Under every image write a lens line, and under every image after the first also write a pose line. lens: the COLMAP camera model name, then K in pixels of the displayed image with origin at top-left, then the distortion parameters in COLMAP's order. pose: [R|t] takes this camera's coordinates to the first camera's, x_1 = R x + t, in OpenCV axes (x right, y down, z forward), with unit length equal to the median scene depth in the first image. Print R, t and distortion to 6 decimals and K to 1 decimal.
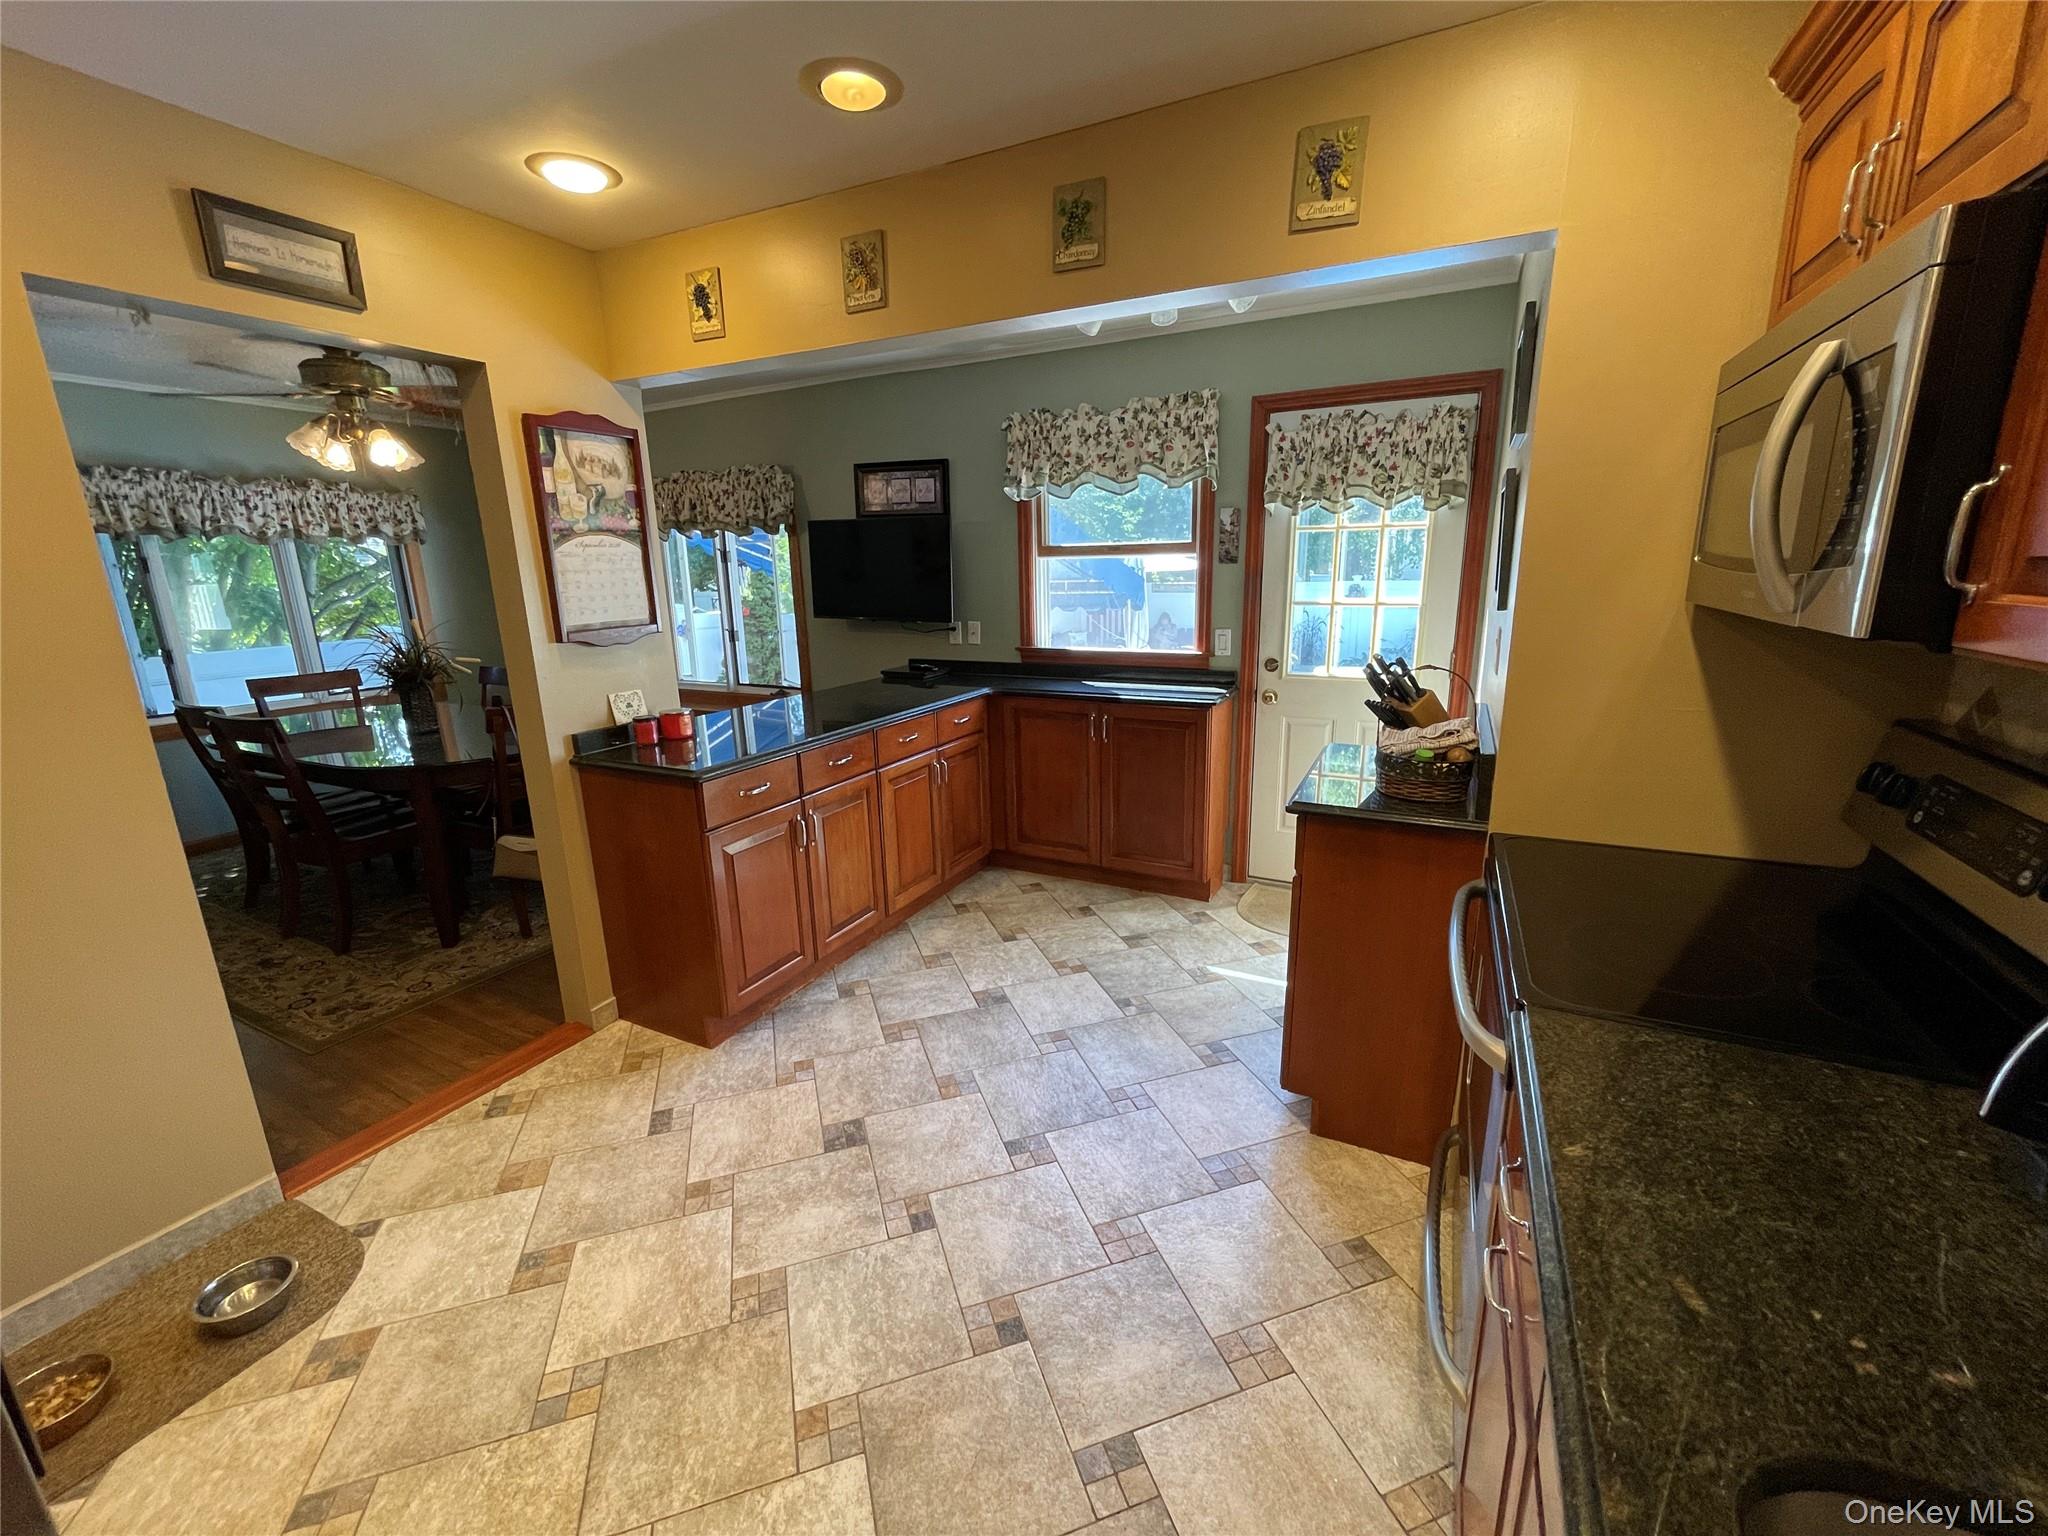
lens RADIAL K [[825.7, 0, 1019.8], [0, 825.7, 763.3], [0, 0, 1]] dist [-0.000833, -0.000683]
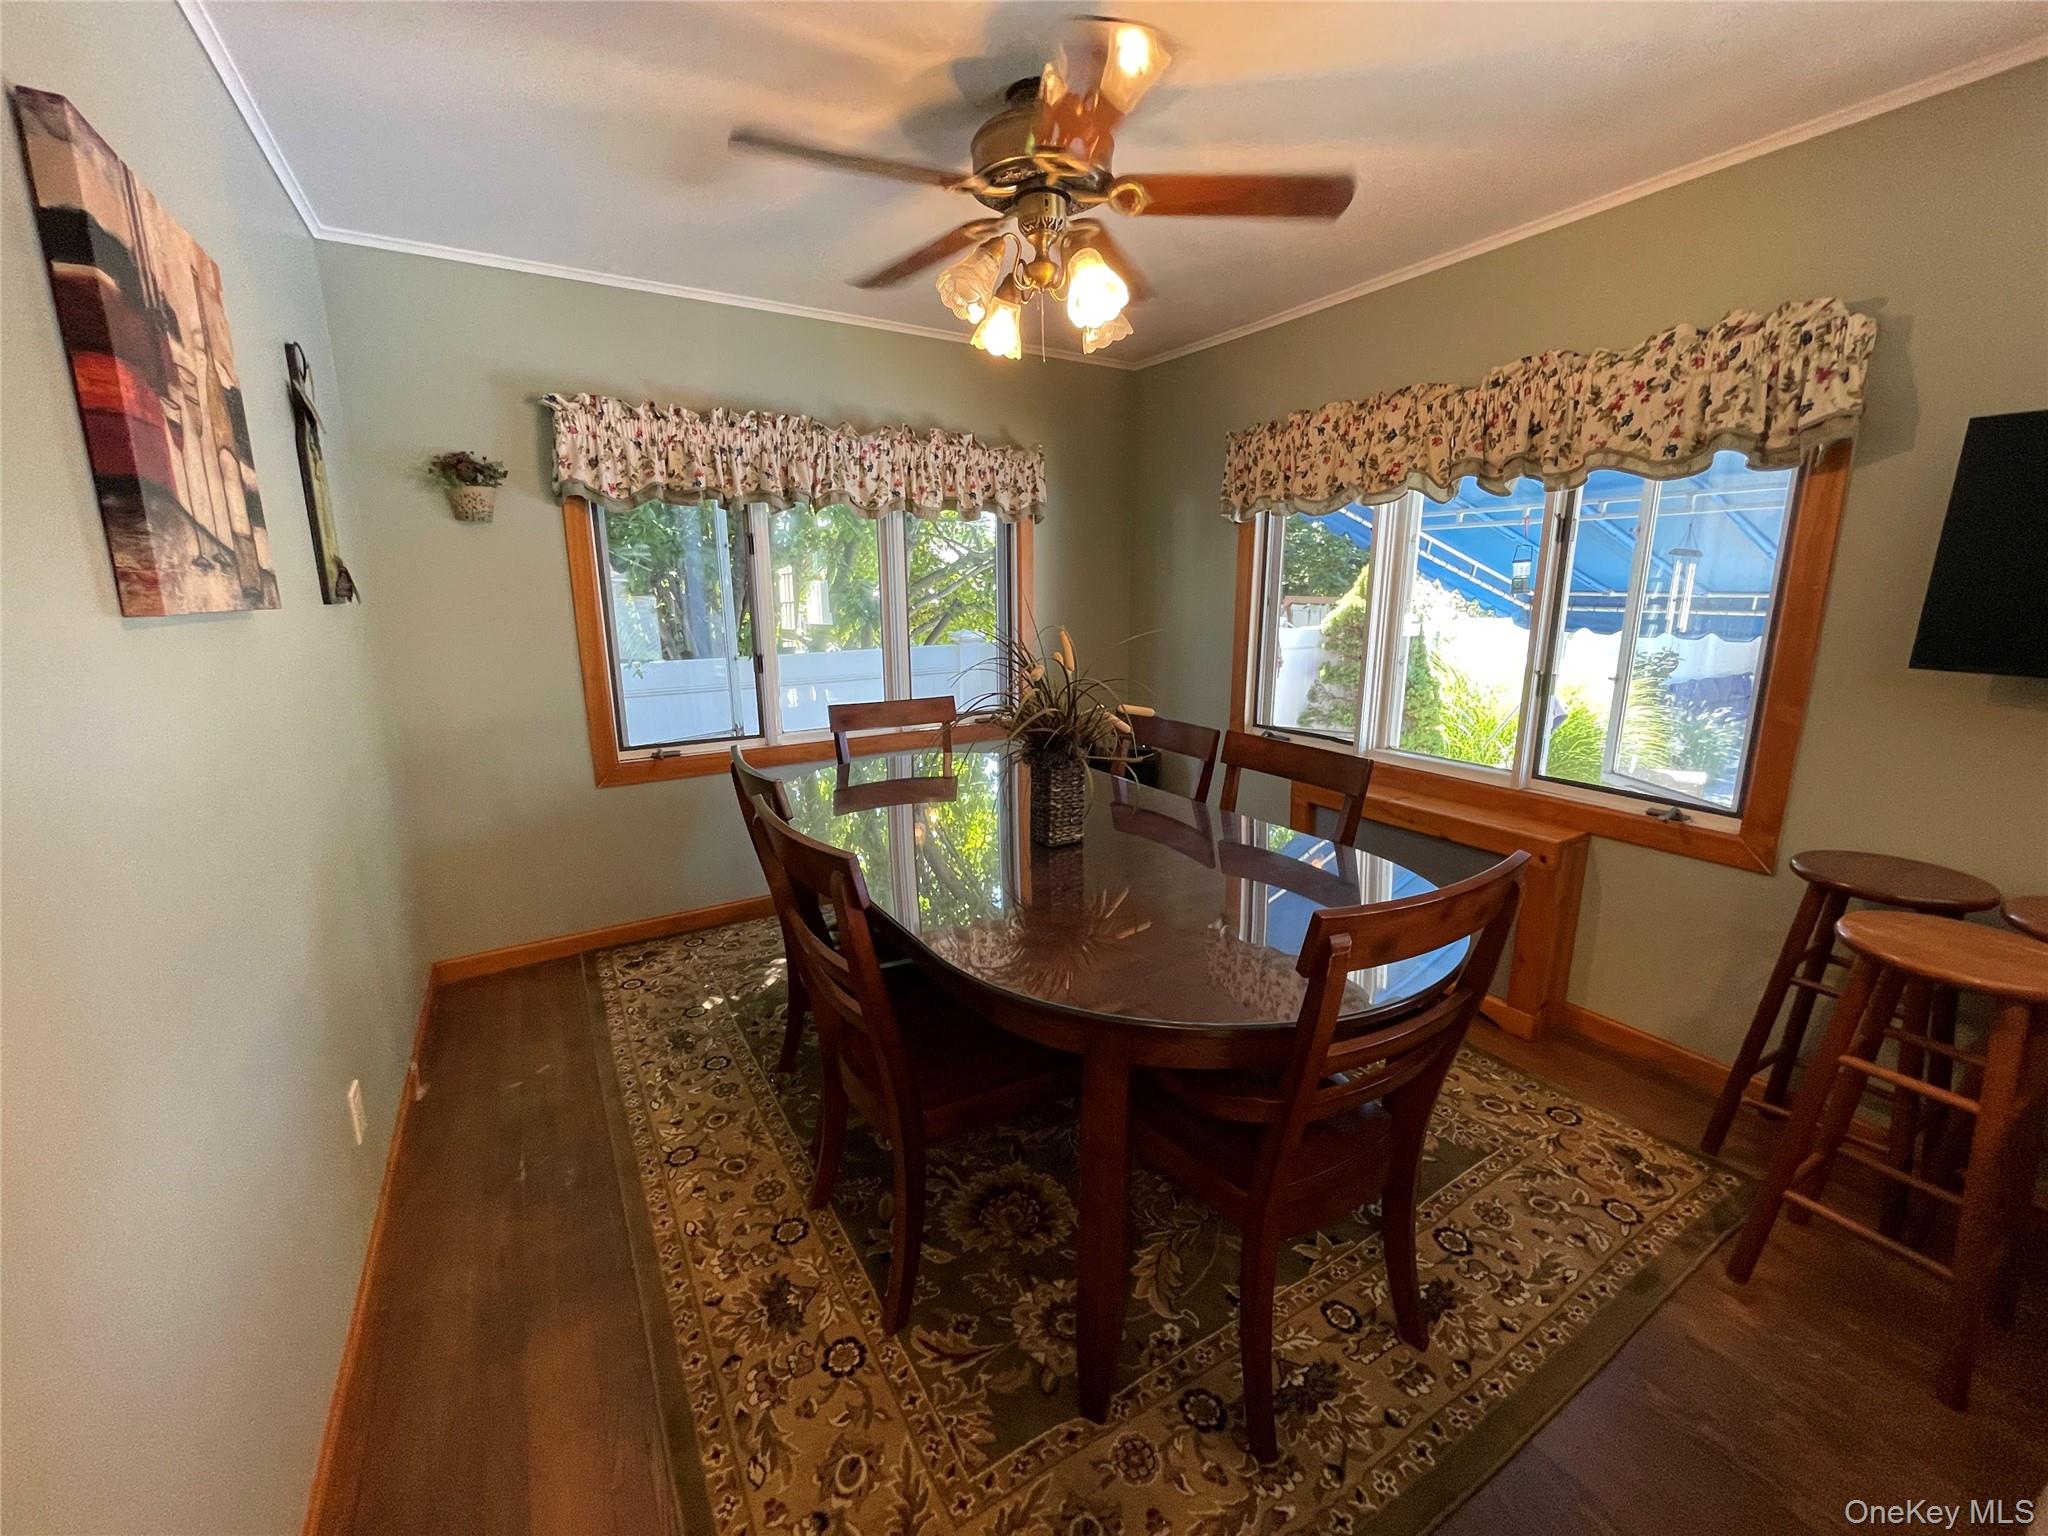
lens RADIAL K [[825.7, 0, 1020.4], [0, 825.7, 764.8], [0, 0, 1]] dist [-0.000833, -0.000683]
pose [[0.855310, 0.126342, -0.502476, -0.672463], [-0.133010, 0.990854, 0.022732, -0.135585], [0.500752, 0.047391, 0.864292, 0.729514]]
